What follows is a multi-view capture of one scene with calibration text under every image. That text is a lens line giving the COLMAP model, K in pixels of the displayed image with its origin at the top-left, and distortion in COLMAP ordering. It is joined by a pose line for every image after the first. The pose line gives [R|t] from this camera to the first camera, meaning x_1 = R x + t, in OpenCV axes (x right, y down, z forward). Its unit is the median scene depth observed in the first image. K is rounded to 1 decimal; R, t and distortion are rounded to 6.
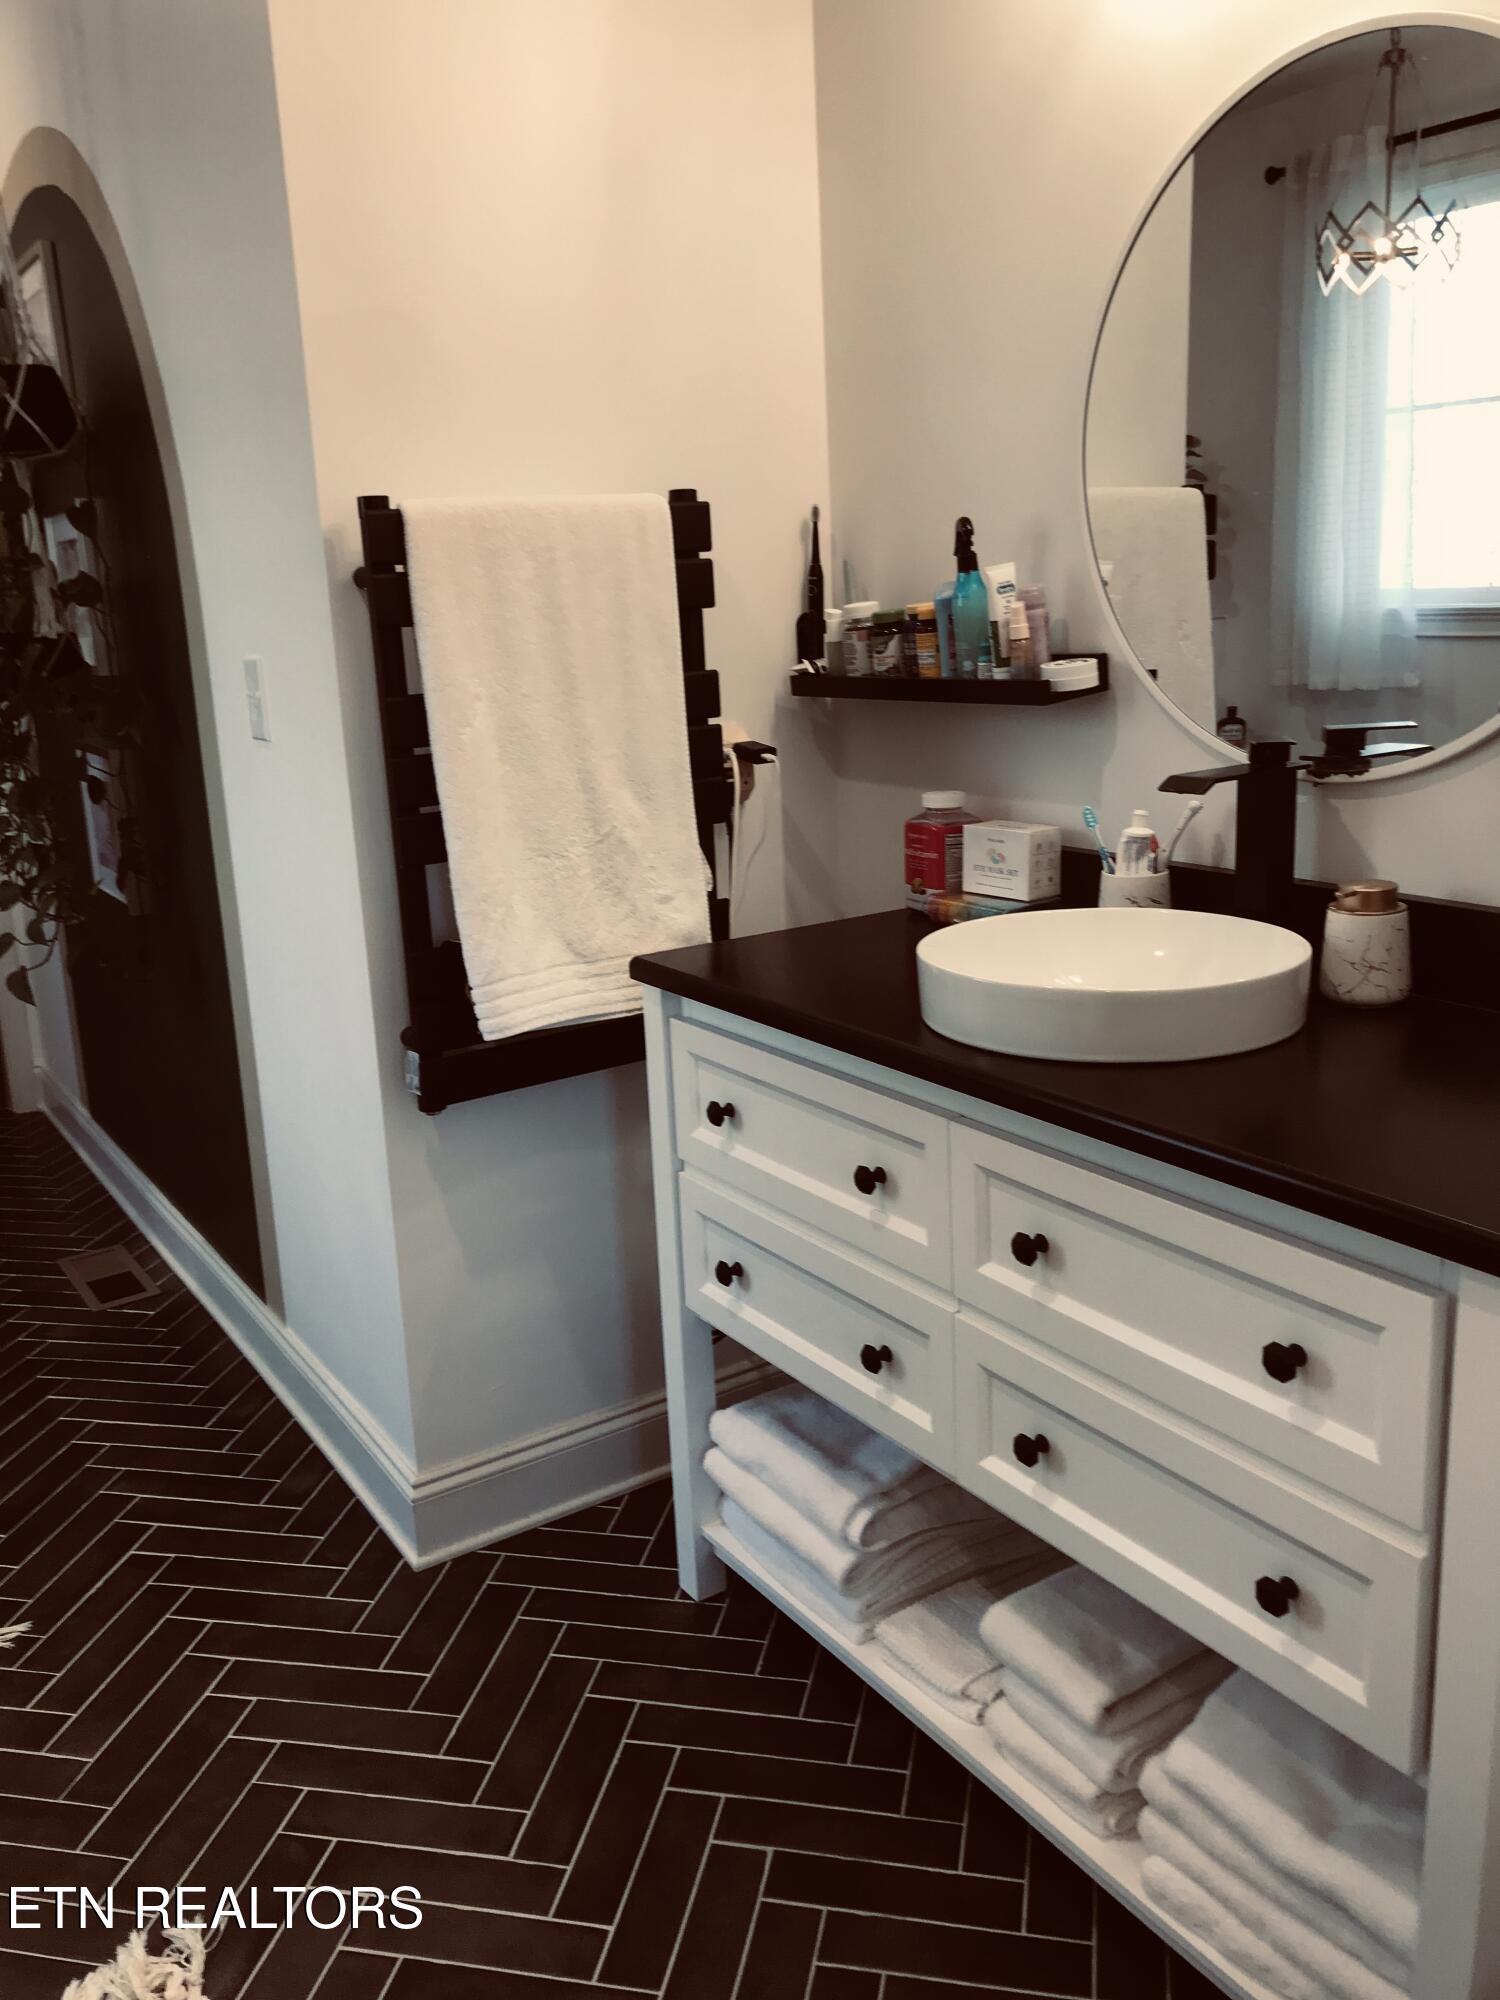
lens RADIAL K [[1666.1, 0, 745.3], [0, 1666.1, 995.6], [0, 0, 1]] dist [0.052241, -0.031620]
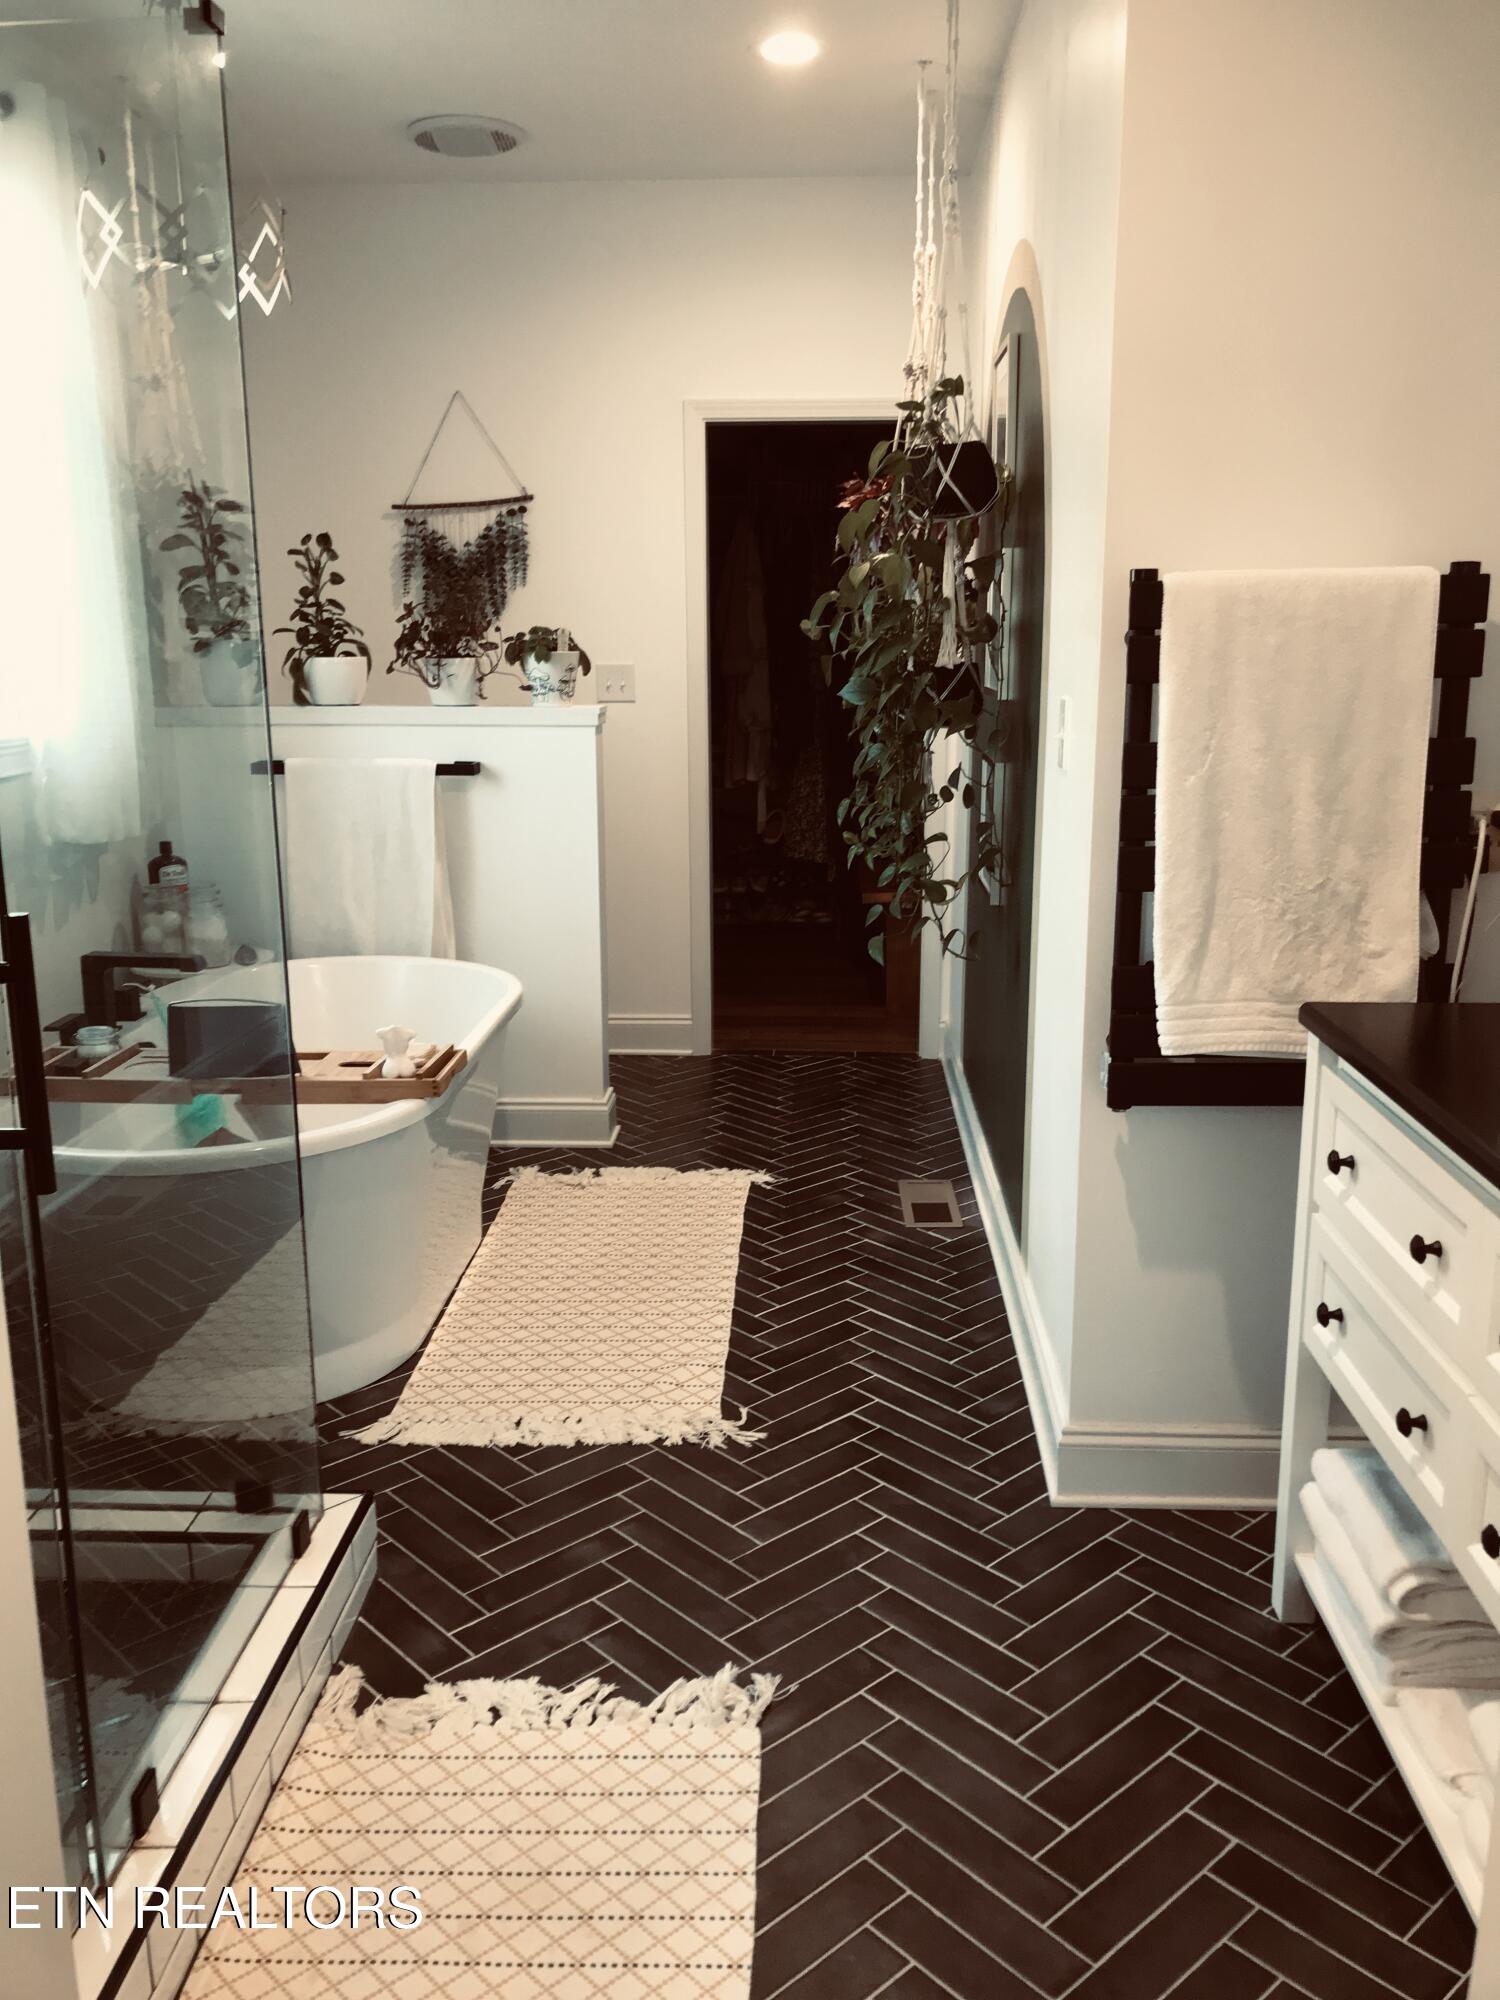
lens RADIAL K [[1654.7, 0, 750.0], [0, 1654.7, 1000.0], [0, 0, 1]] dist [0.049892, 0.000414]
pose [[0.817765, 0.170870, -0.549603, 0.214623], [-0.171032, 0.983923, 0.051417, -0.018122], [0.549553, 0.051953, 0.833842, -0.075868]]
